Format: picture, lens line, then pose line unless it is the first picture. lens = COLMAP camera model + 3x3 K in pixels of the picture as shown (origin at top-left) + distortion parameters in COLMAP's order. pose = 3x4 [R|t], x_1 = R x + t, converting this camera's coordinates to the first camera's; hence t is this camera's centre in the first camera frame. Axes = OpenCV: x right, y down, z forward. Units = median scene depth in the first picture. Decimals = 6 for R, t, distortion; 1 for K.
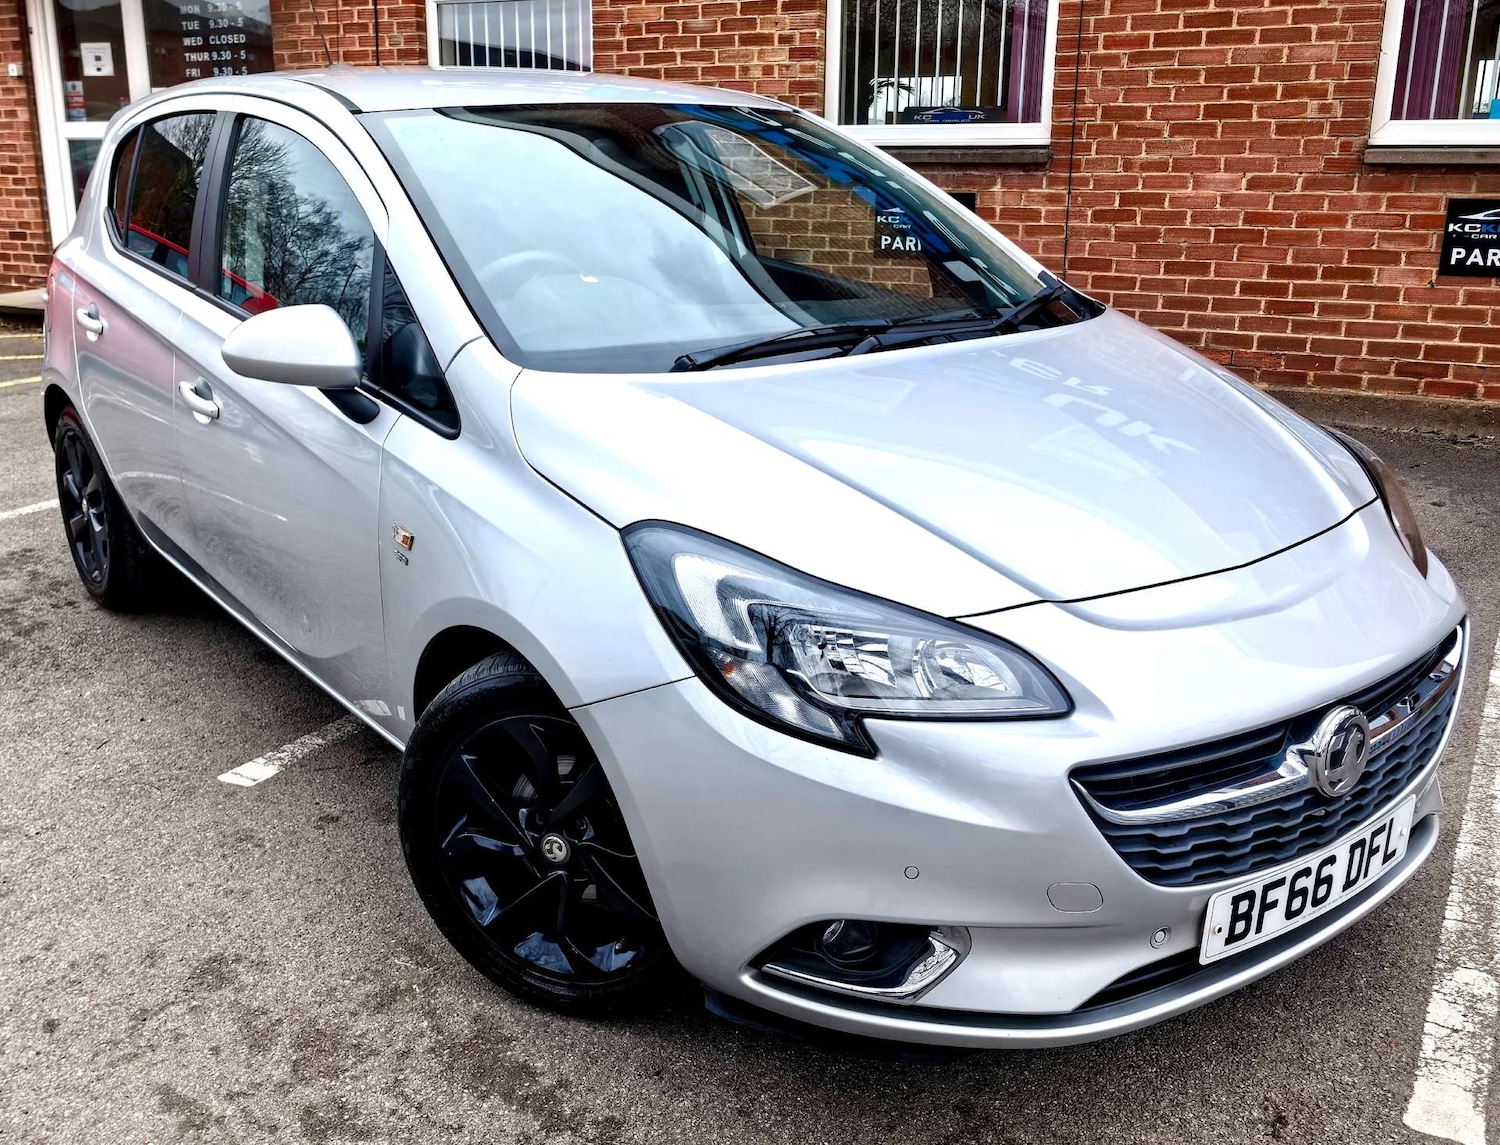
lens RADIAL K [[1454.4, 0, 762.9], [0, 1454.4, 610.3], [0, 0, 1]] dist [0.018978, 0.000000]
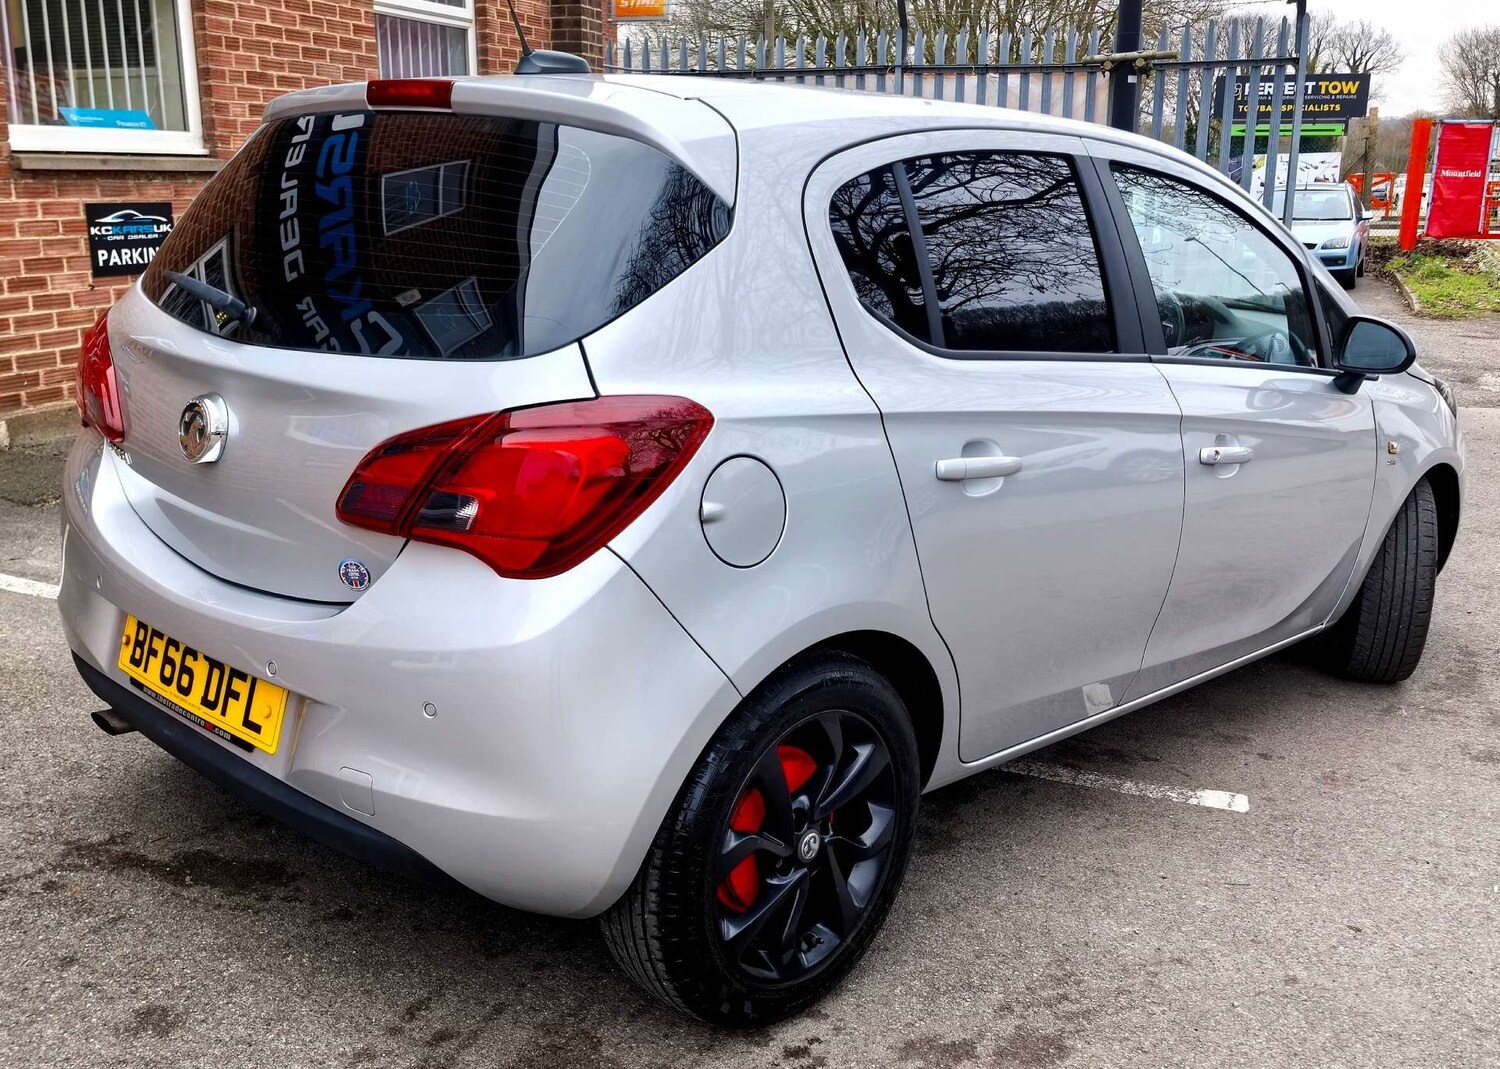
lens RADIAL K [[1457.1, 0, 751.1], [0, 1457.1, 566.3], [0, 0, 1]] dist [0.018140, 0.000000]
pose [[-0.148521, -0.266531, 0.952314, -0.645069], [0.271805, 0.914904, 0.298451, -0.227013], [-0.950823, 0.303170, -0.063438, 0.694159]]
